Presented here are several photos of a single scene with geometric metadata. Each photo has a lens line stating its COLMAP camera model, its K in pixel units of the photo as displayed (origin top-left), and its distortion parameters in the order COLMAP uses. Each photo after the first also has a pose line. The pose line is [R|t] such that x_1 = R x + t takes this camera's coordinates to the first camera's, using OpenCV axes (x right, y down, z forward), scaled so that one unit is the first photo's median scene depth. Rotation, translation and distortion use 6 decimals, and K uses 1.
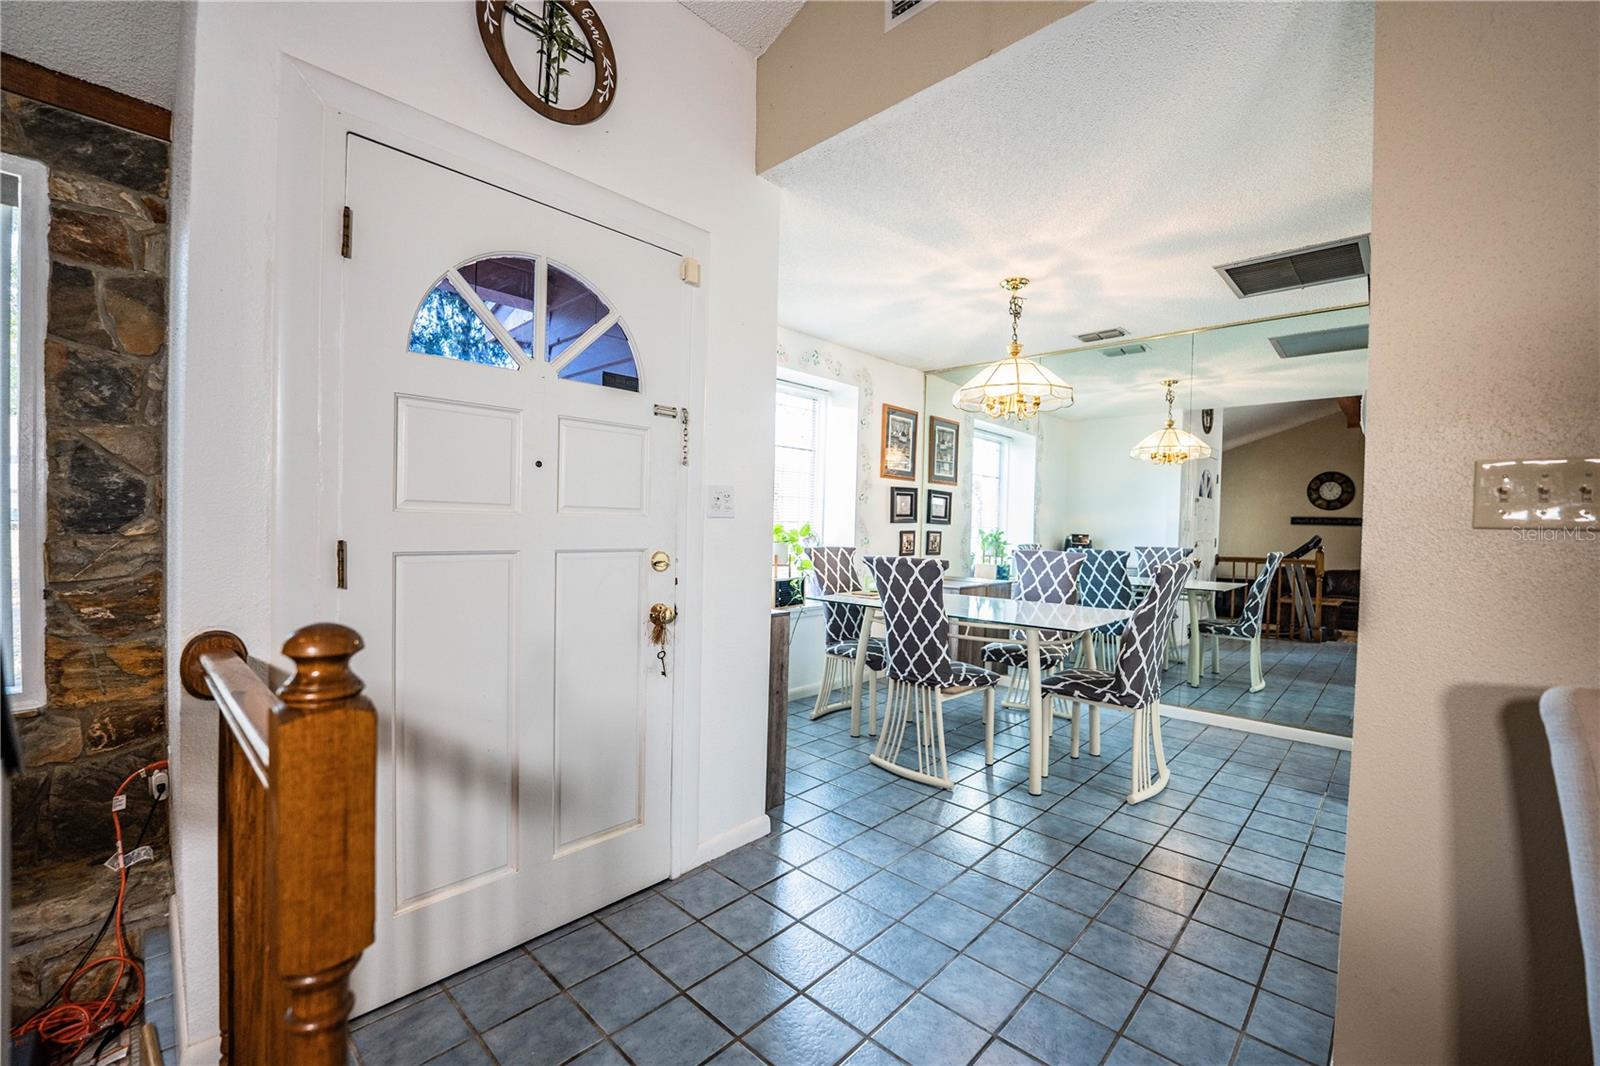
lens RADIAL K [[652.0, 0, 800.5], [0, 652.0, 537.3], [0, 0, 1]] dist [-0.025281, 0.000704]
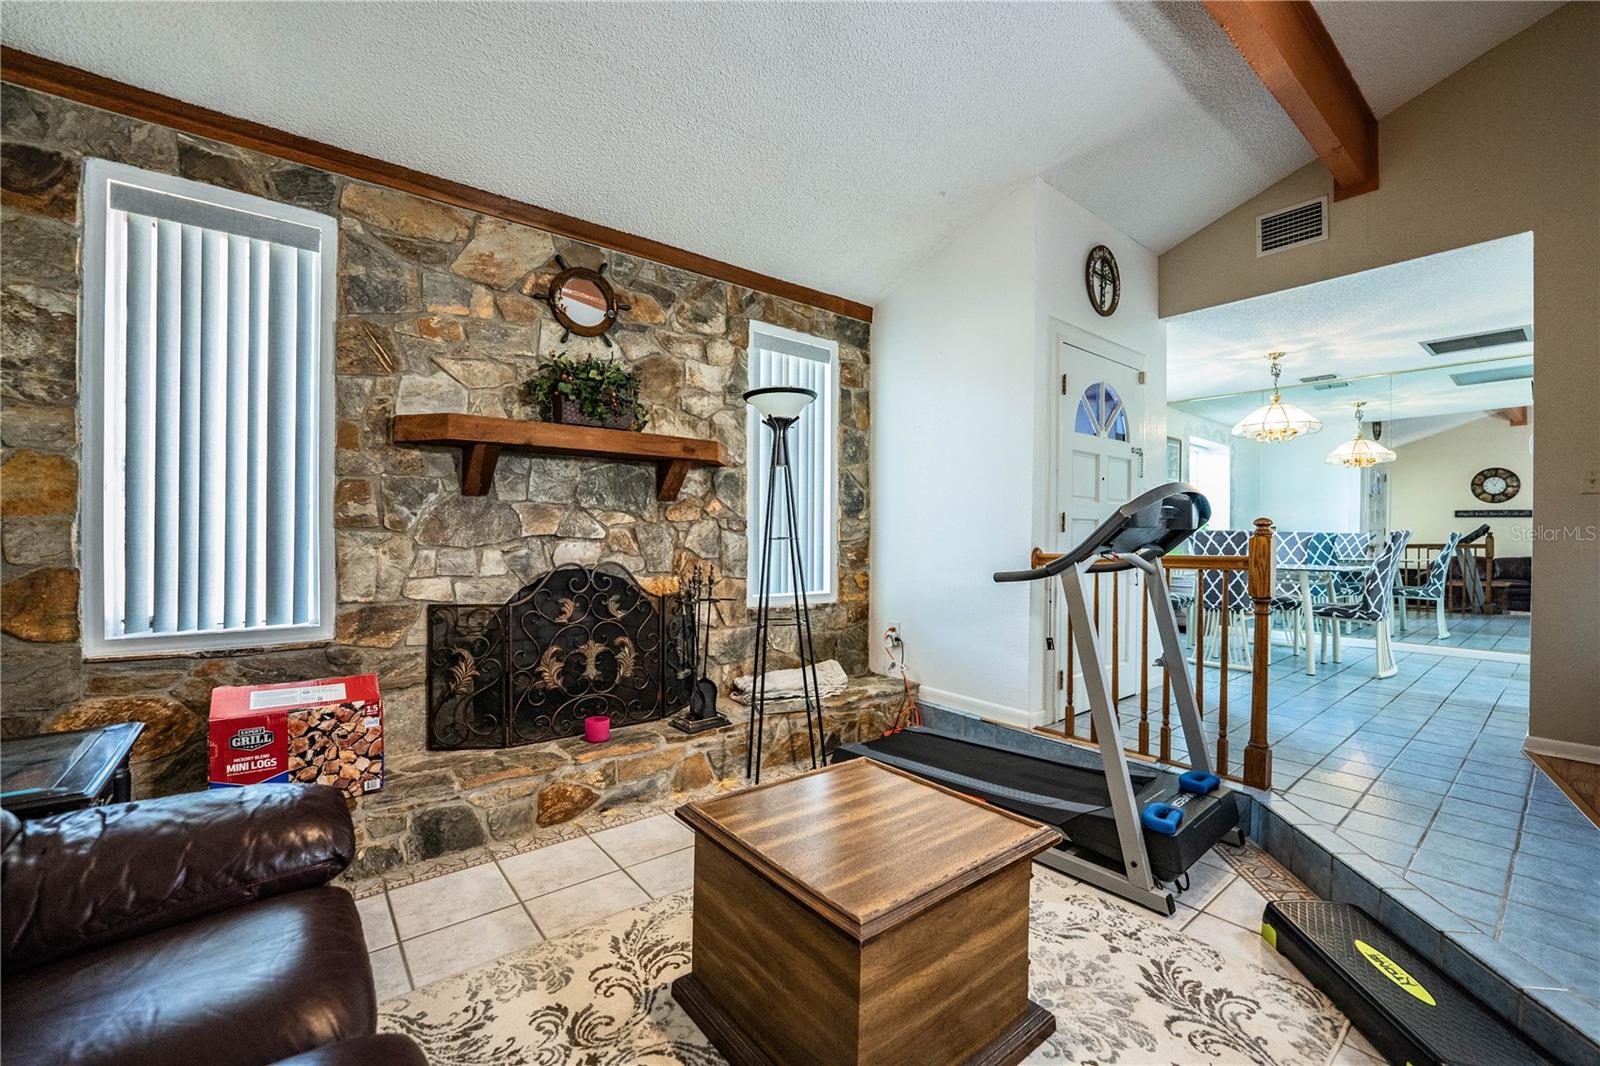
lens RADIAL K [[652.0, 0, 800.5], [0, 652.0, 537.3], [0, 0, 1]] dist [-0.025281, 0.000704]
pose [[0.990724, -0.015911, -0.134958, -0.955111], [0.013652, 0.999751, -0.017648, 0.089205], [0.135206, 0.015642, 0.990694, -1.075691]]
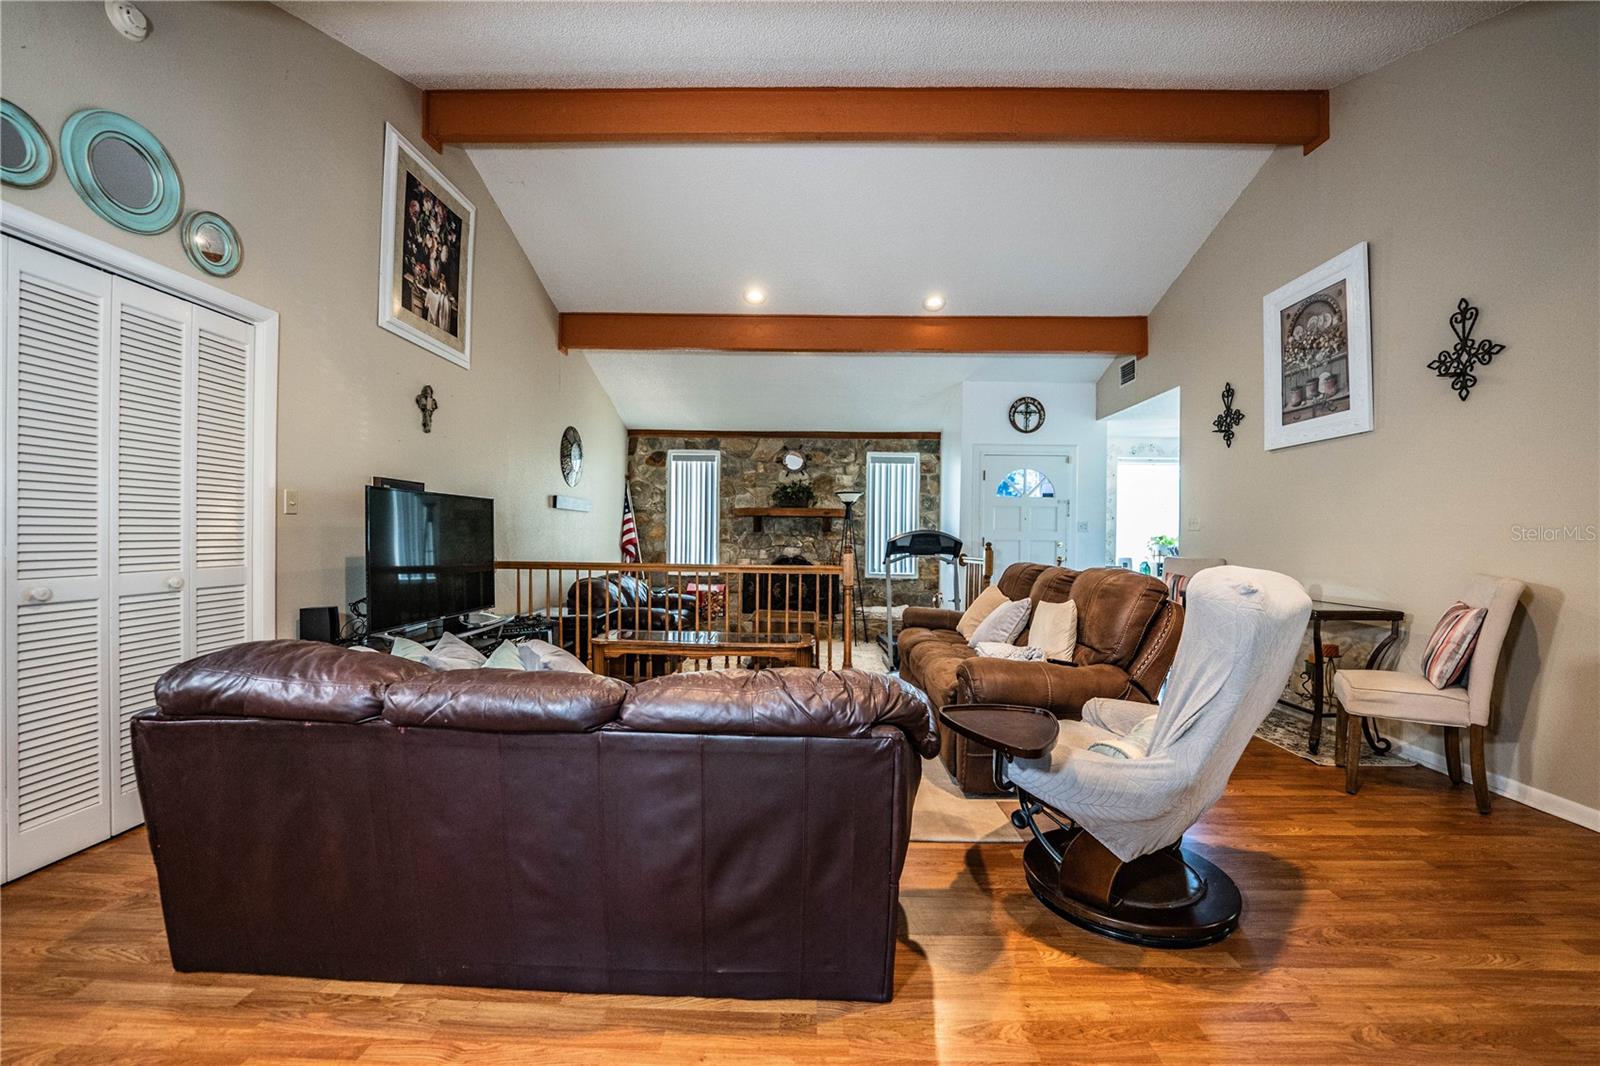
lens RADIAL K [[652.0, 0, 800.5], [0, 652.0, 537.3], [0, 0, 1]] dist [-0.025281, 0.000704]
pose [[0.672369, -0.010840, -0.740137, 1.445547], [-0.011557, 0.999617, -0.025138, 0.103962], [0.740126, 0.025456, 0.671986, -2.409551]]
